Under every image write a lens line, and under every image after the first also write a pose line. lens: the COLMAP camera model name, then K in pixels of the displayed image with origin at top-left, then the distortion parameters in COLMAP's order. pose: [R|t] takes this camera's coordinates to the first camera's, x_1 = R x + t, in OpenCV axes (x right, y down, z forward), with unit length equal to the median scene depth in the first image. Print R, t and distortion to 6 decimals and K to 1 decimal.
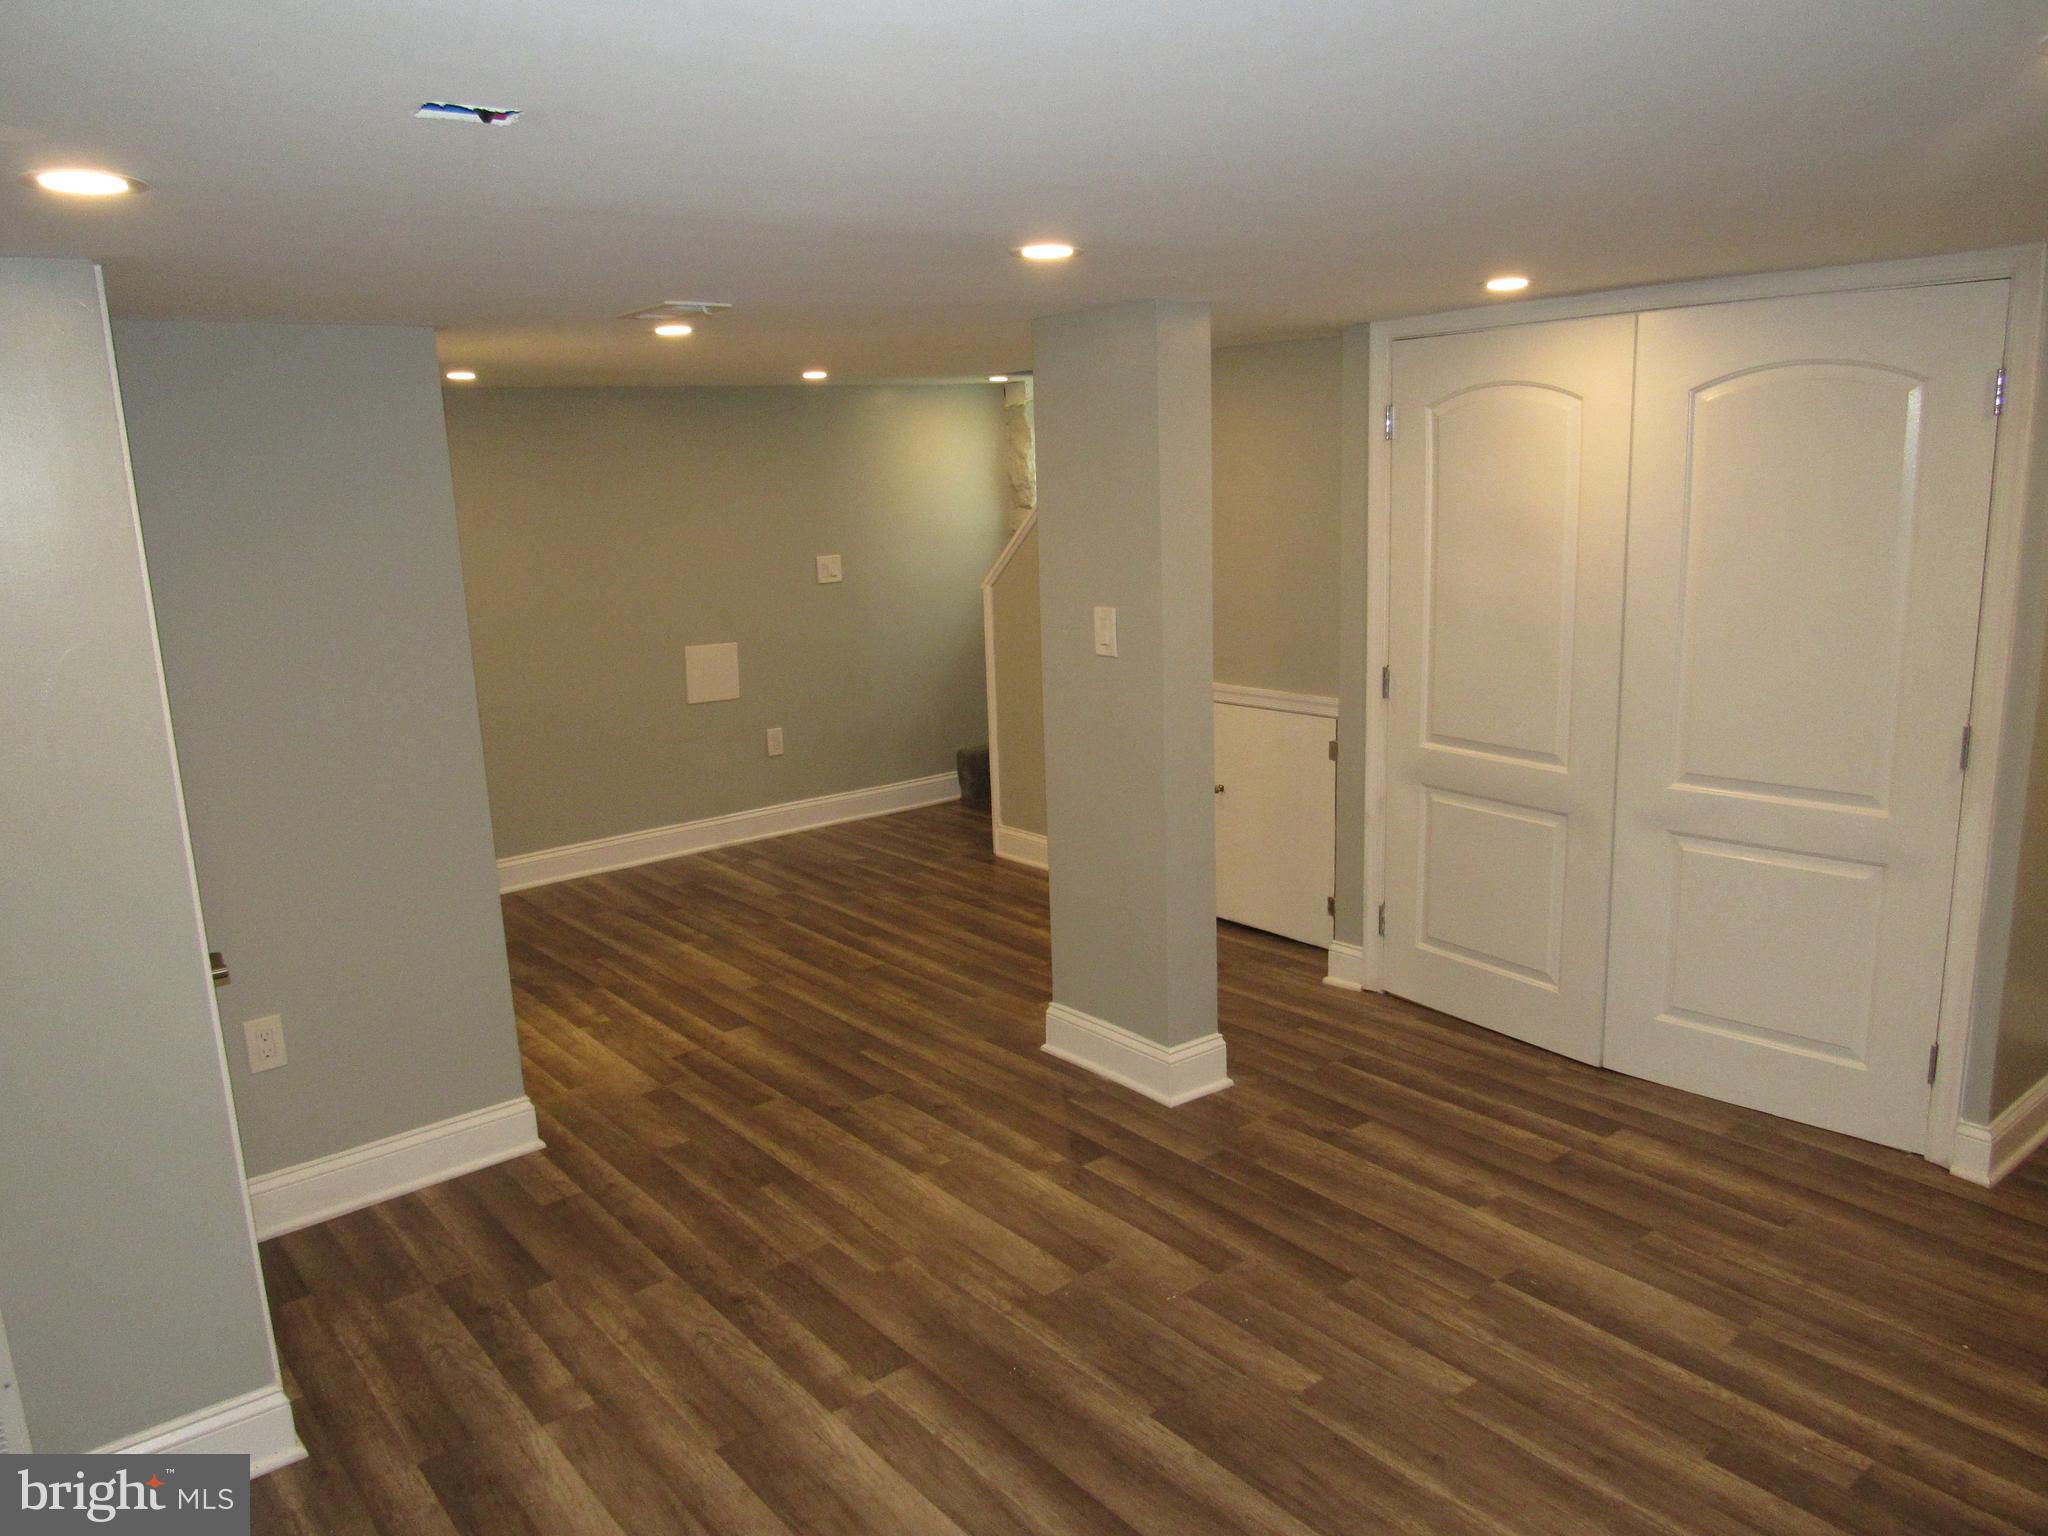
lens RADIAL K [[1469.0, 0, 1024.3], [0, 1469.0, 770.9], [0, 0, 1]] dist [-0.024047, 0.000194]
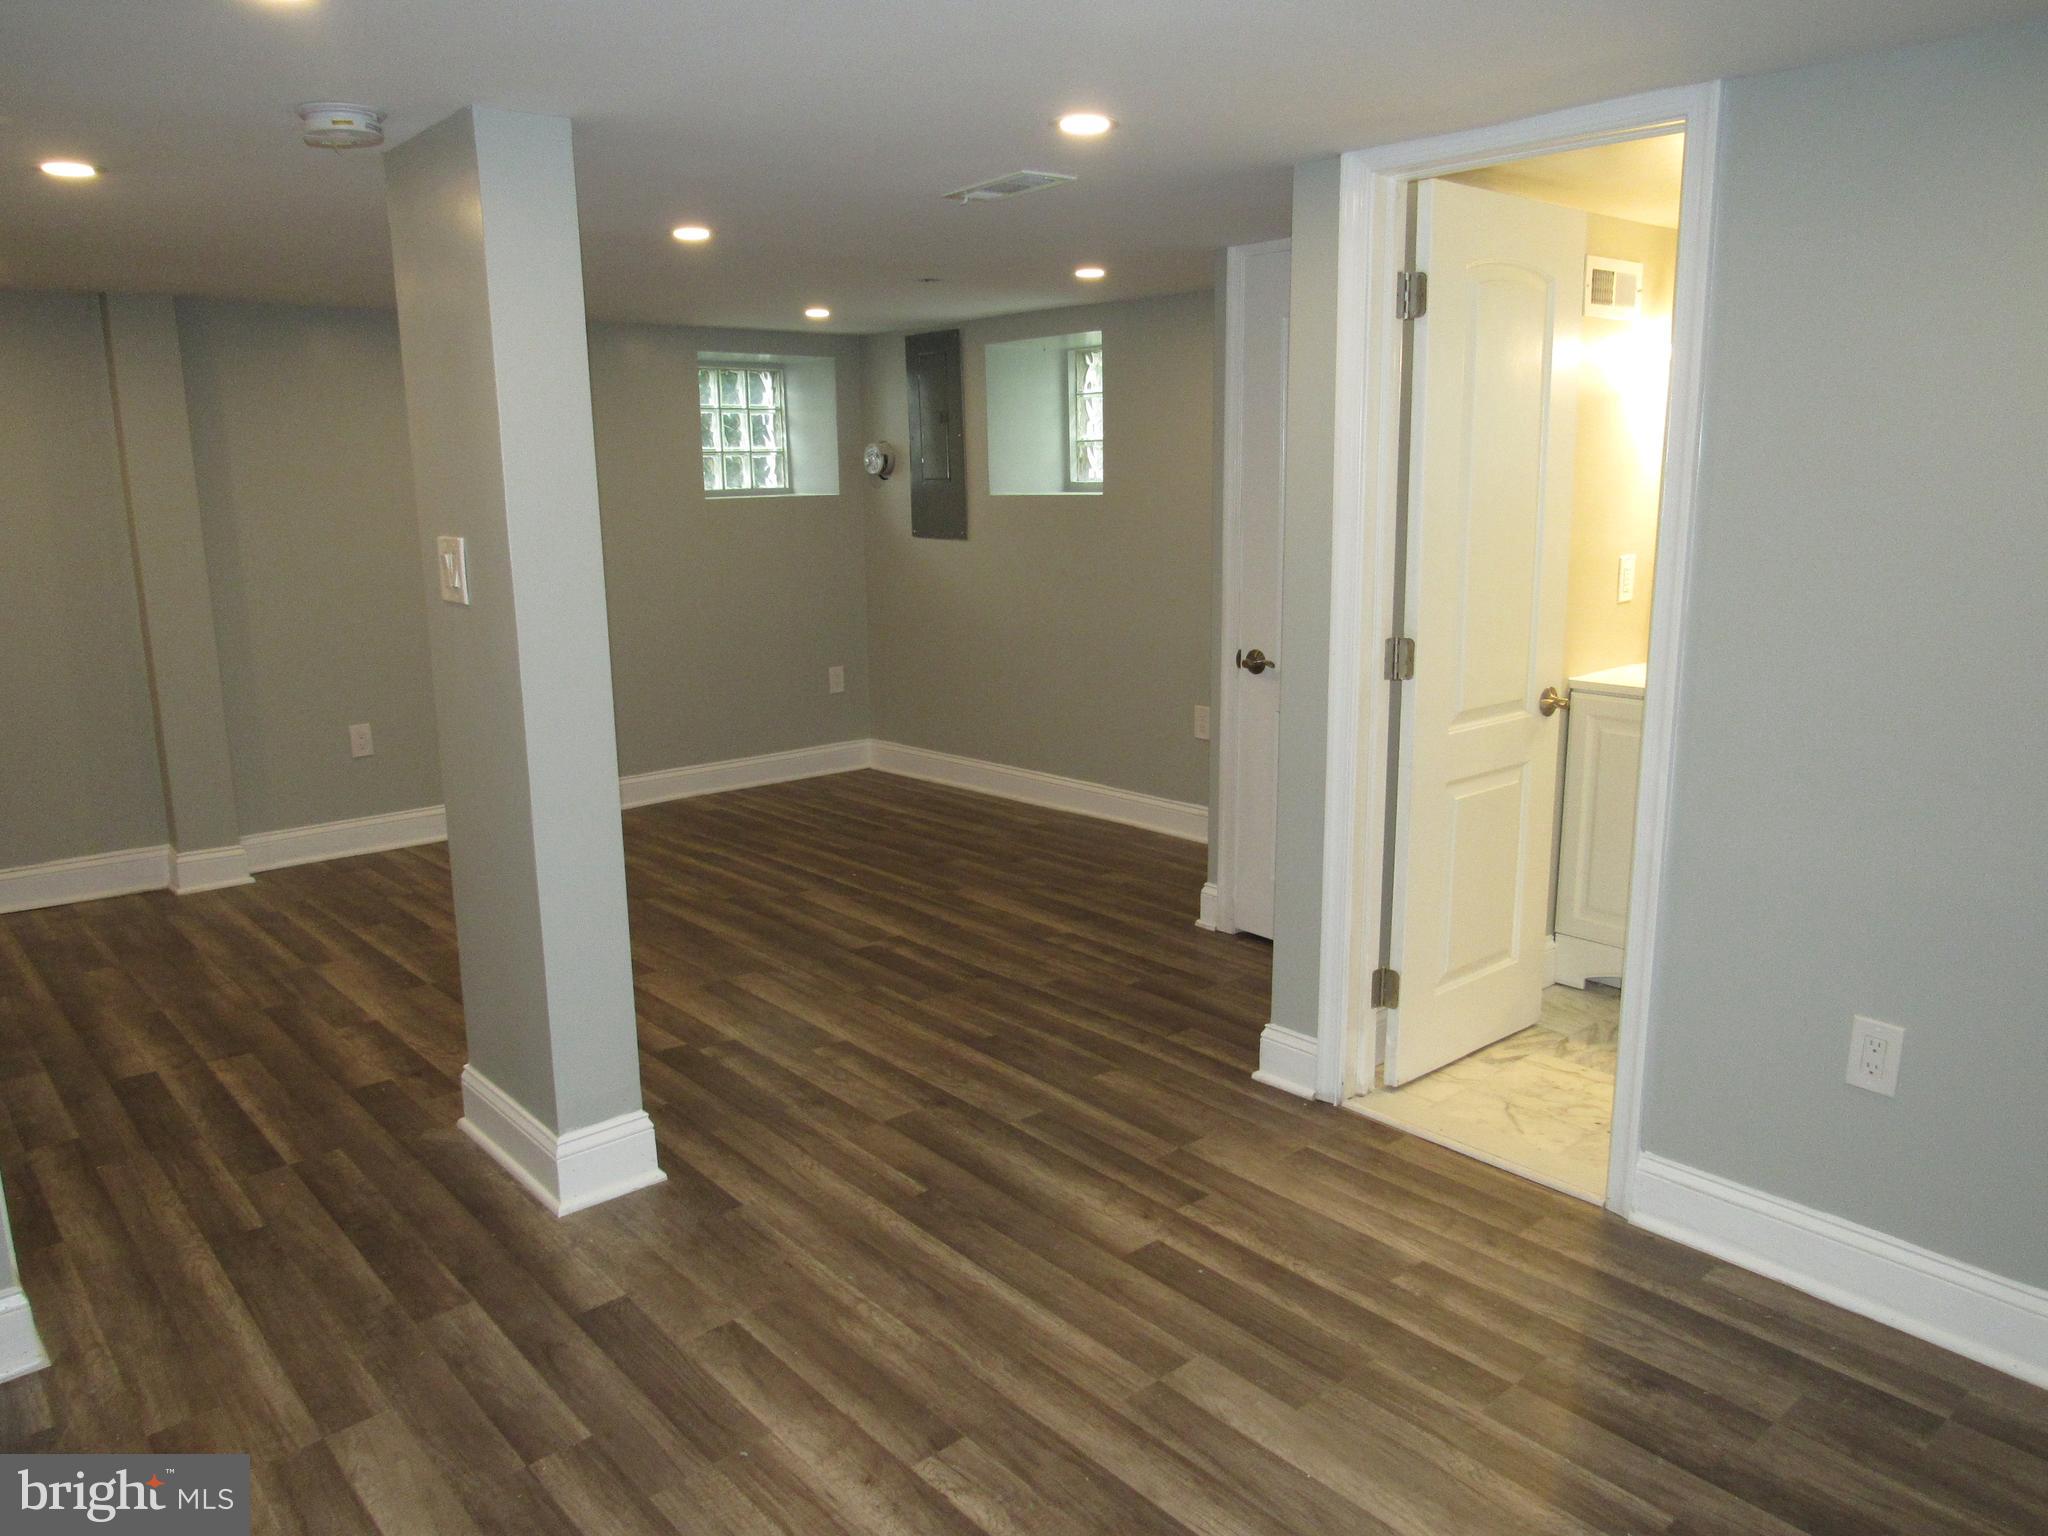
lens RADIAL K [[1469.0, 0, 1022.0], [0, 1469.0, 768.9], [0, 0, 1]] dist [-0.024047, 0.000194]
pose [[-0.997893, 0.059148, -0.026666, -0.171894], [0.043340, 0.913539, 0.404435, -0.302024], [0.048282, 0.402428, -0.914178, 1.777323]]
